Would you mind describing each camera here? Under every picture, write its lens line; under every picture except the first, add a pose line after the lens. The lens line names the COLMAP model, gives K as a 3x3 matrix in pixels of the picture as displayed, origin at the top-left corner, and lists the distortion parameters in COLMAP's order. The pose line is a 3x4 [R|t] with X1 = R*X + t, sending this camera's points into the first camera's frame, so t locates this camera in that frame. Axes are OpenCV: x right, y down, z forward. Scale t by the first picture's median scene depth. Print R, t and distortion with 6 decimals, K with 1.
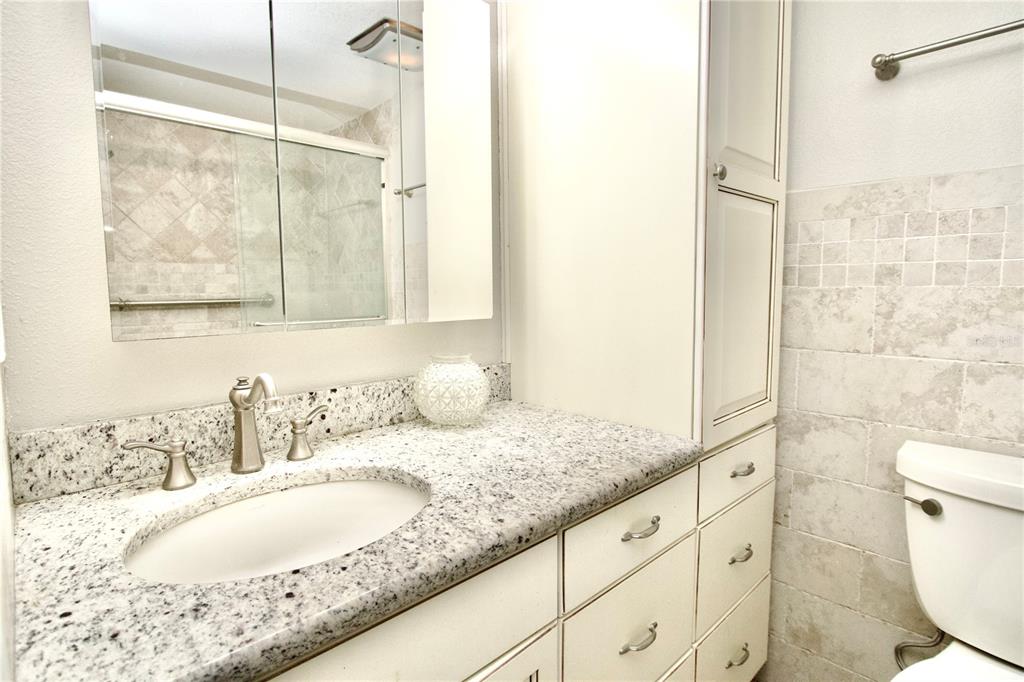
lens RADIAL K [[511.3, 0, 507.5], [0, 511.3, 334.5], [0, 0, 1]] dist [-0.026089, 0.003521]
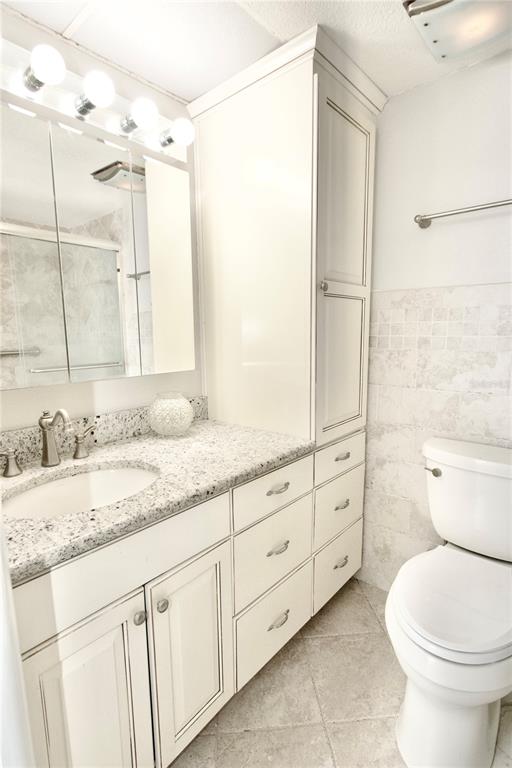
lens RADIAL K [[383.5, 0, 250.0], [0, 383.5, 389.9], [0, 0, 1]] dist [-0.026089, 0.003521]
pose [[0.995235, -0.018462, 0.095747, 0.031935], [0.012900, 0.998210, 0.058396, -0.043074], [-0.096653, -0.056883, 0.993691, -0.271360]]
